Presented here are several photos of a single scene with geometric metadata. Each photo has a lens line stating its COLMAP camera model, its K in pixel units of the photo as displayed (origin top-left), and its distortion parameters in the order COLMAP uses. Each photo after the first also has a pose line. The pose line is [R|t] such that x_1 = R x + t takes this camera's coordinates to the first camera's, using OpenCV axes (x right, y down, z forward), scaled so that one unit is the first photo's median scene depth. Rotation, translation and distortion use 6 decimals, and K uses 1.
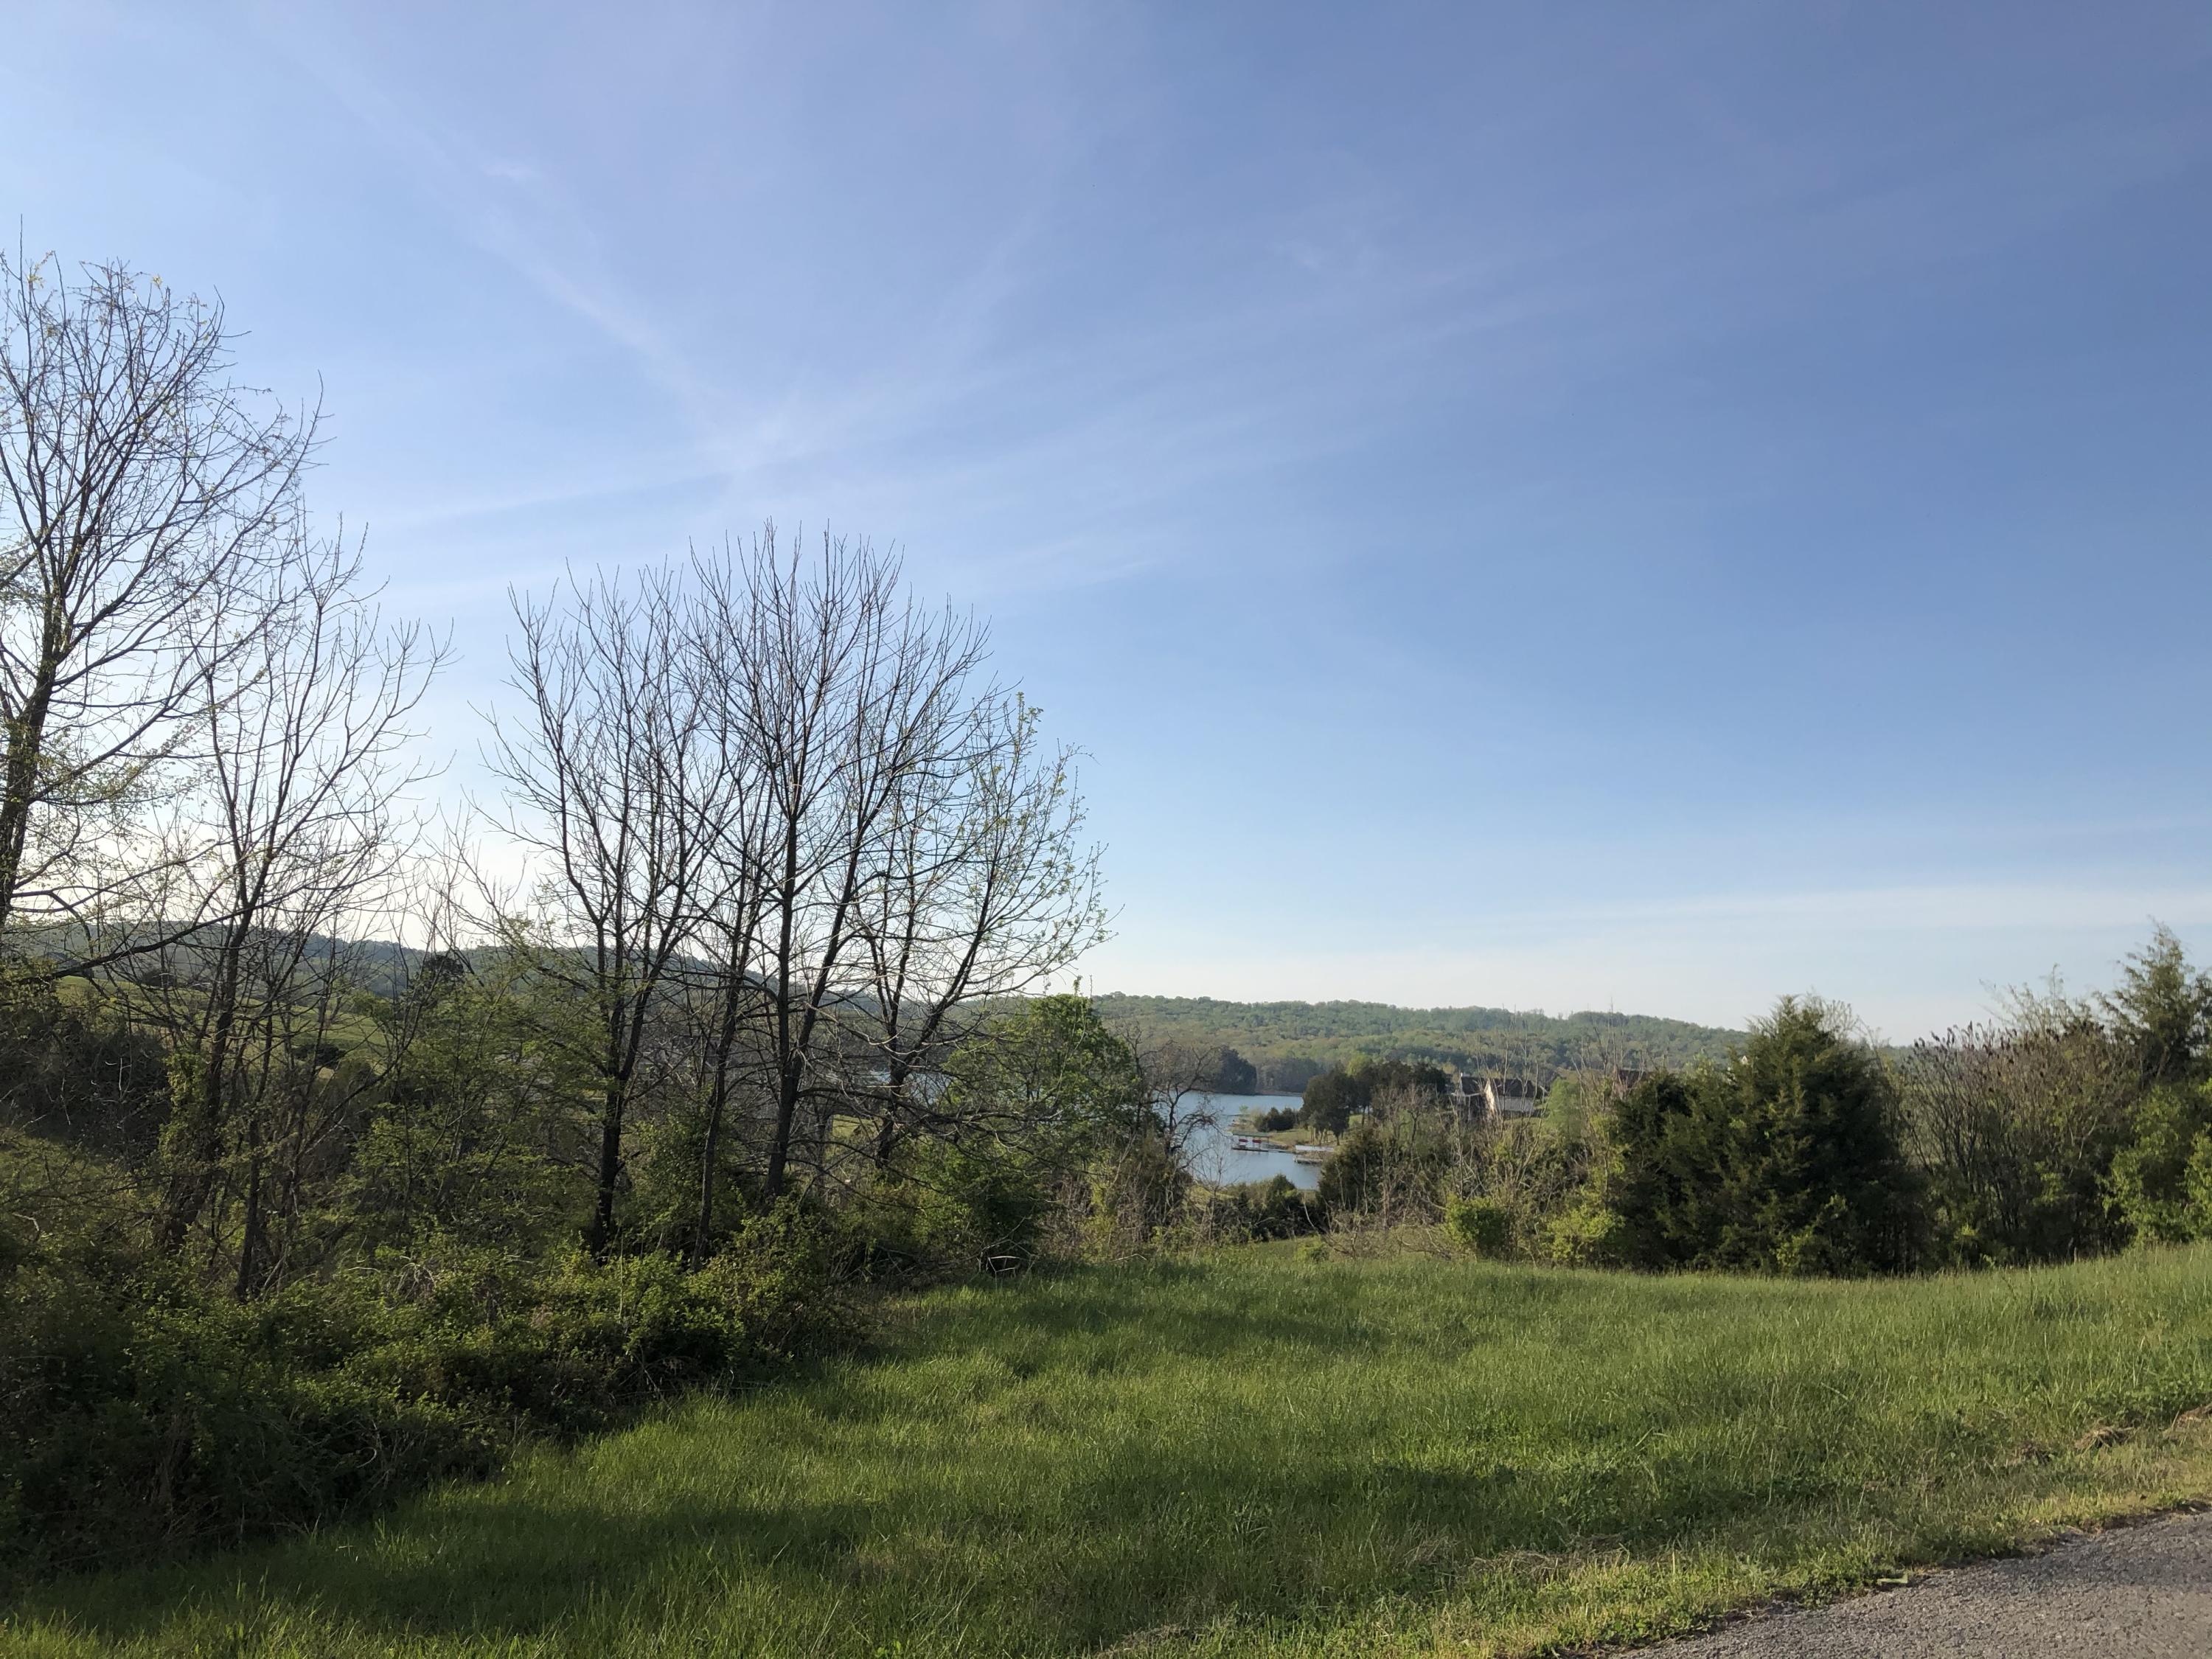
lens RADIAL K [[1809.0, 0, 1093.2], [0, 1809.0, 820.4], [0, 0, 1]] dist [0.048261, -0.050883]
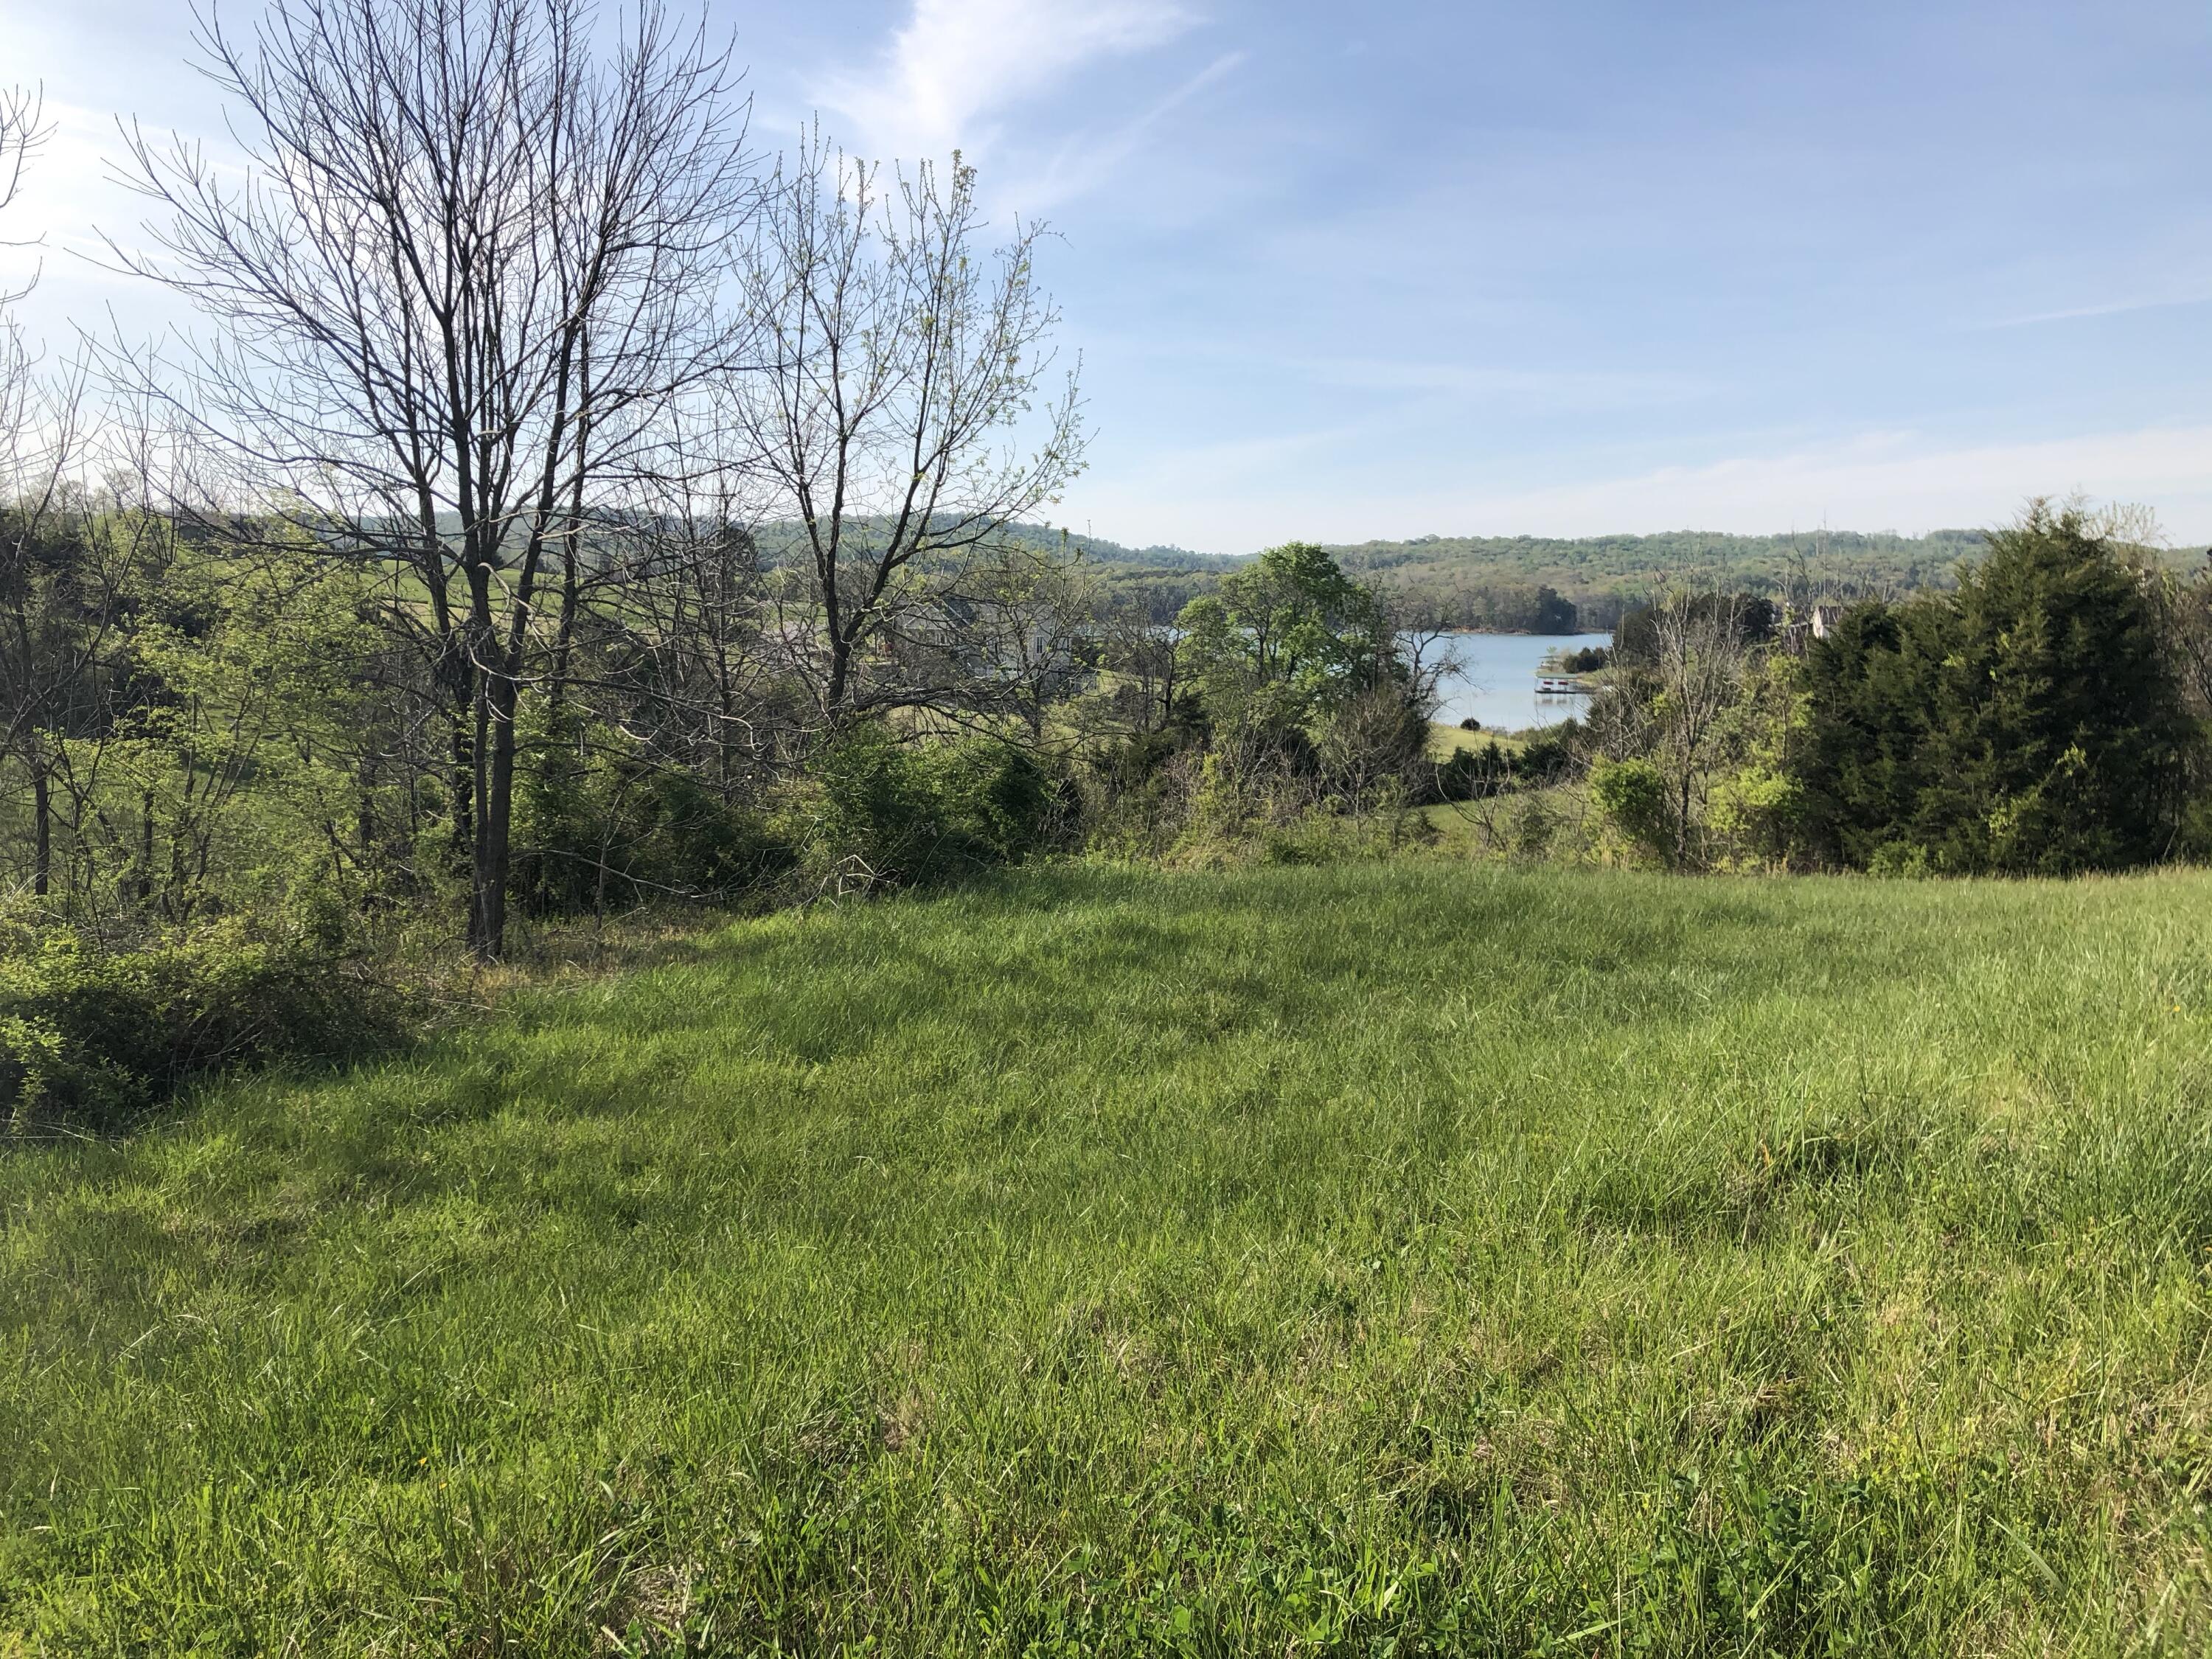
lens RADIAL K [[1809.0, 0, 1082.5], [0, 1809.0, 823.9], [0, 0, 1]] dist [0.048261, -0.050883]
pose [[0.984081, -0.020155, -0.176575, 0.115560], [0.062838, 0.968831, 0.239620, 0.019460], [0.166242, -0.246902, 0.954674, 0.153854]]
